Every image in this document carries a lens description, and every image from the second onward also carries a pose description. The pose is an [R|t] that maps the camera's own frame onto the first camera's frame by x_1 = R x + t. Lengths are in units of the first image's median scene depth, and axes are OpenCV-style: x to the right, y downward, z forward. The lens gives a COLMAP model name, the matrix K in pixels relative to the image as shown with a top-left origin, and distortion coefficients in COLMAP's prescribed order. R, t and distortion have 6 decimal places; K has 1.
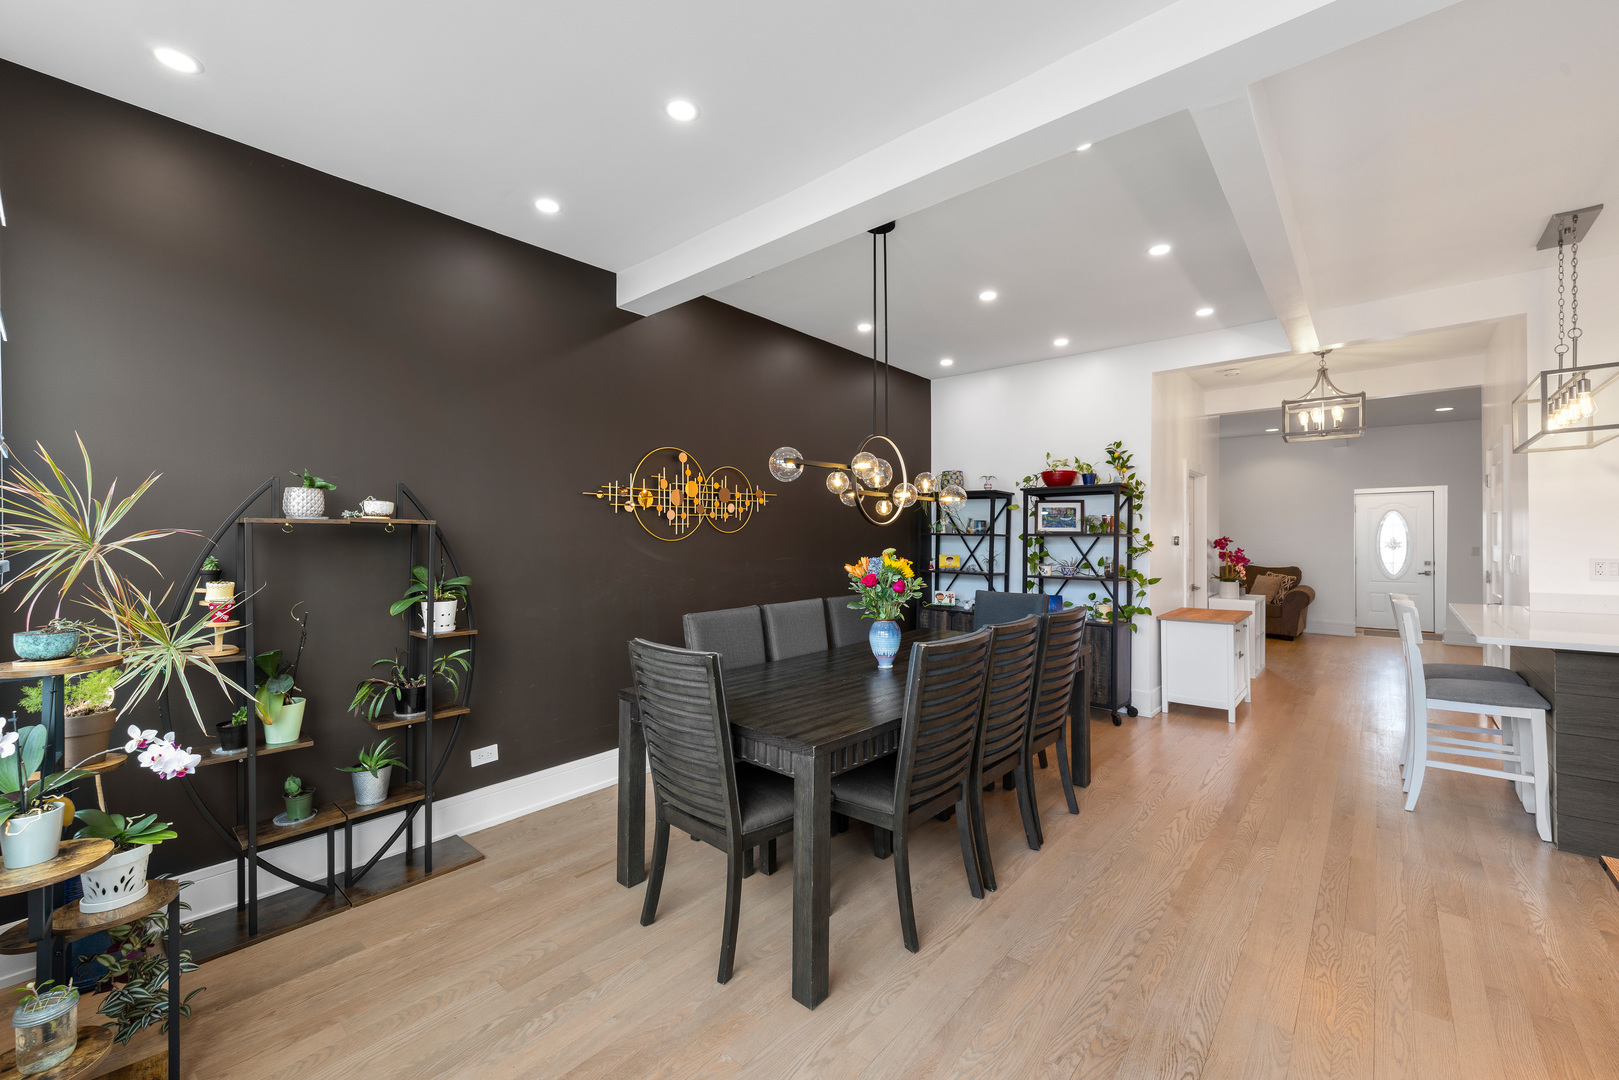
lens RADIAL K [[675.3, 0, 809.5], [0, 675.3, 540.0], [0, 0, 1]] dist [0.021640, 0.000109]
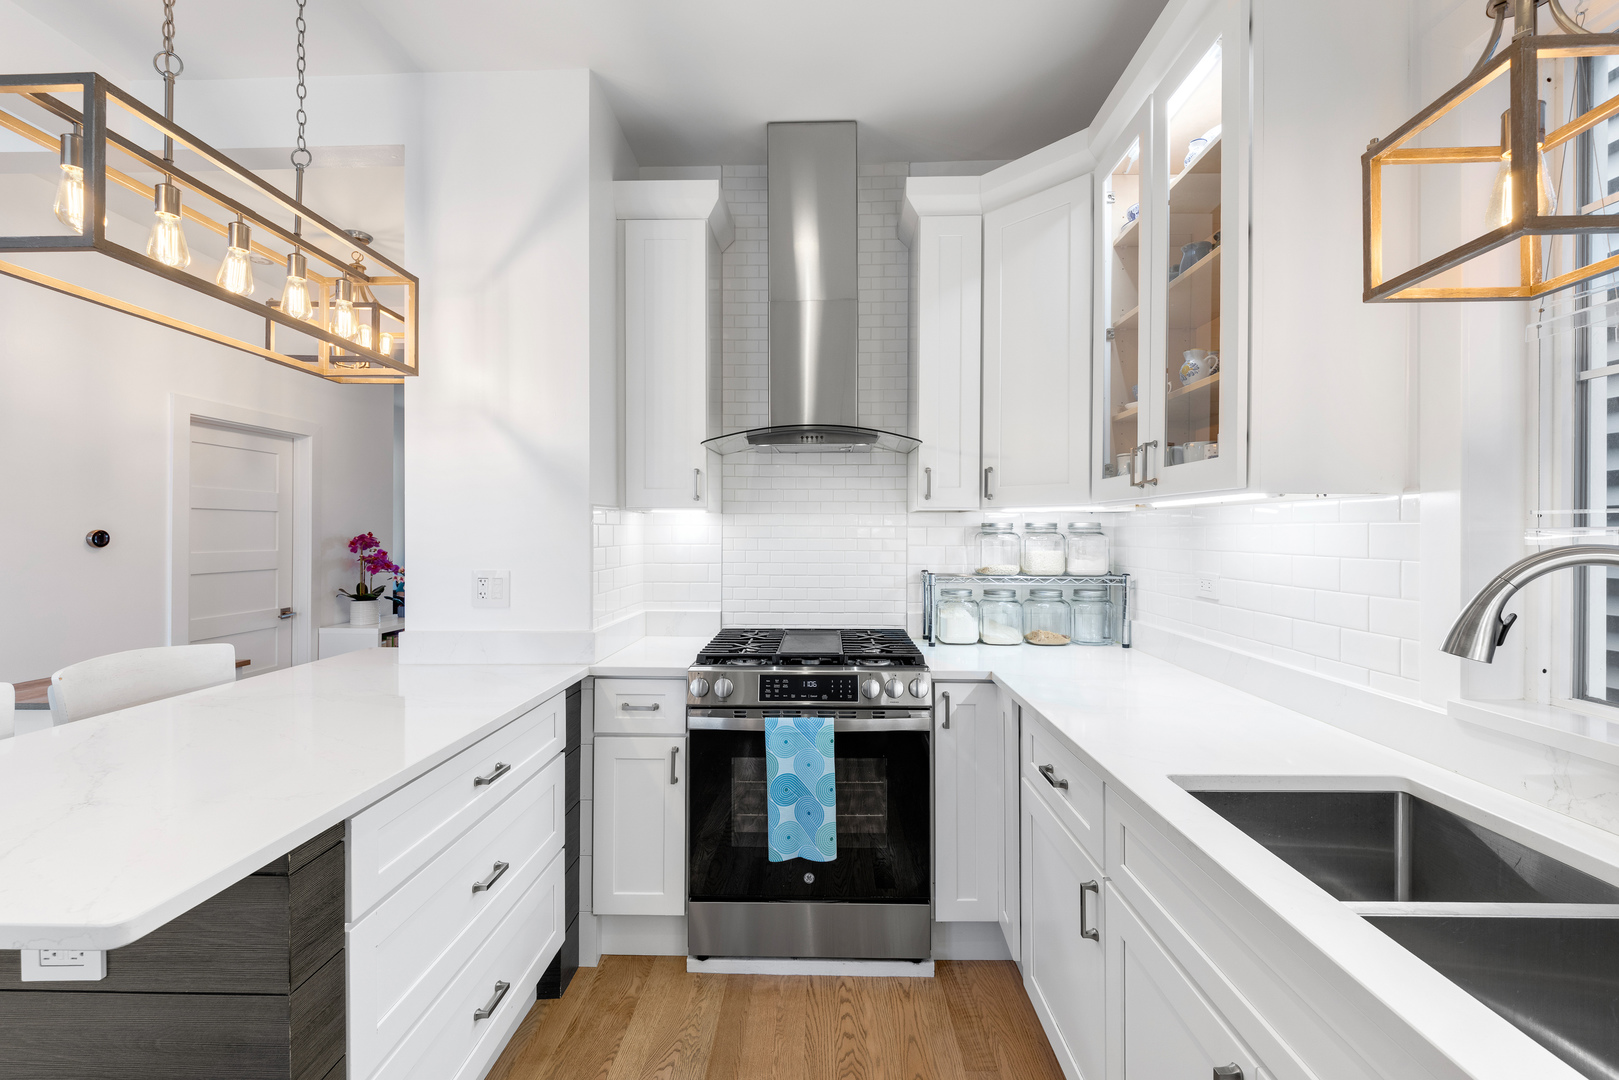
lens RADIAL K [[675.3, 0, 809.5], [0, 675.3, 540.0], [0, 0, 1]] dist [0.021640, 0.000109]
pose [[0.776545, 0.001614, 0.630059, 0.539617], [-0.004565, 0.999985, 0.003064, -0.000780], [-0.630045, -0.005256, 0.776541, 0.192730]]
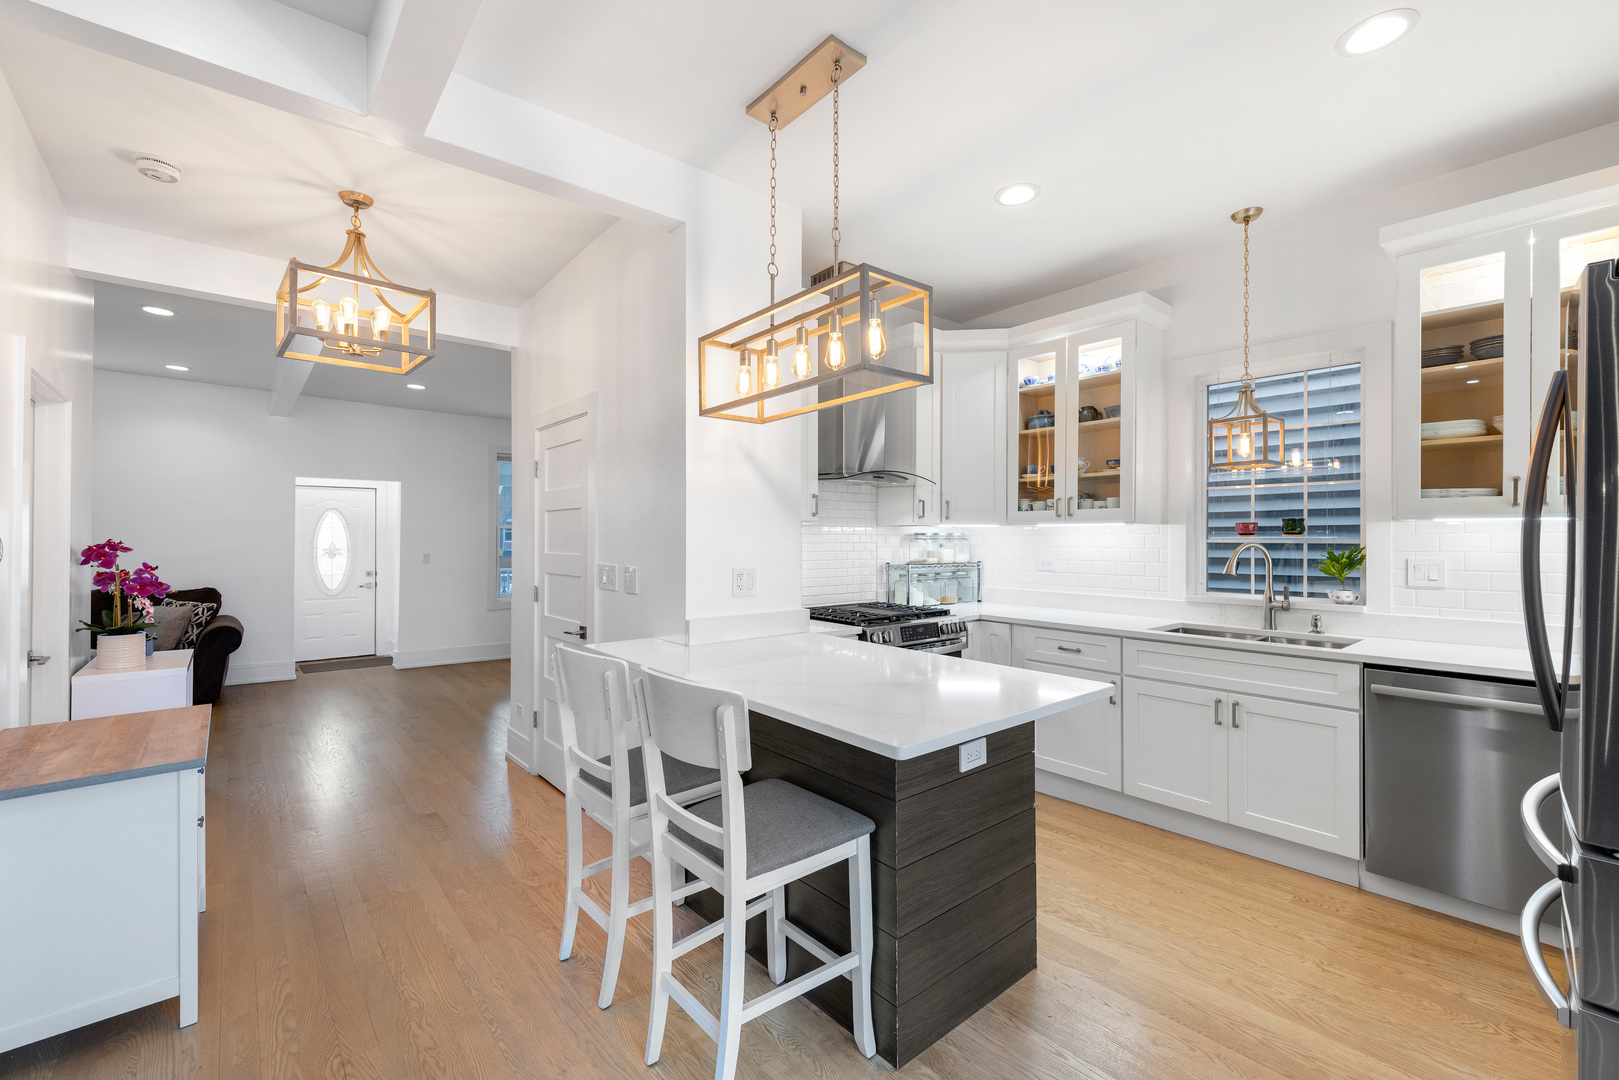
lens RADIAL K [[675.3, 0, 809.5], [0, 675.3, 540.0], [0, 0, 1]] dist [0.021640, 0.000109]
pose [[0.167183, 0.005658, 0.985910, 0.212244], [0.004283, 0.999970, -0.006465, 0.000519], [-0.985917, 0.005304, 0.167154, 0.429726]]
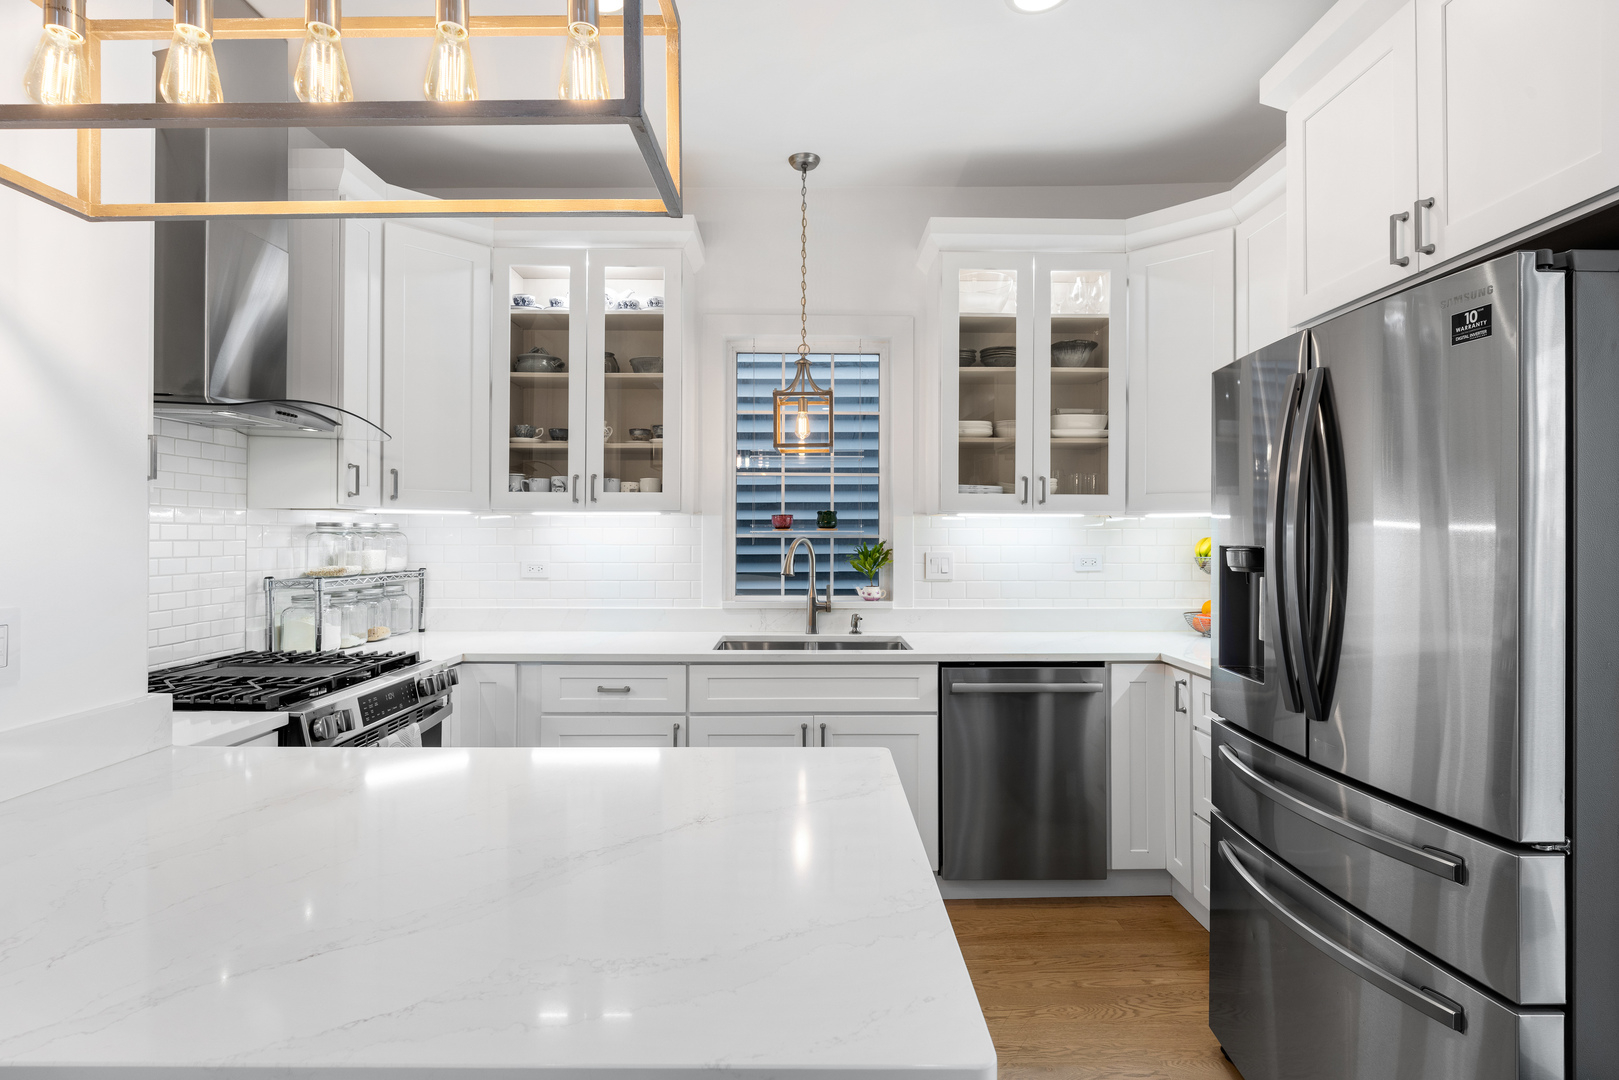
lens RADIAL K [[775.0, 0, 807.8], [0, 775.0, 534.7], [0, 0, 1]] dist [0.025014, -0.000171]
pose [[-0.647388, 0.007697, 0.762122, 0.368114], [0.008533, 0.999960, -0.002850, 0.000299], [-0.762113, 0.004658, -0.647427, 0.511638]]
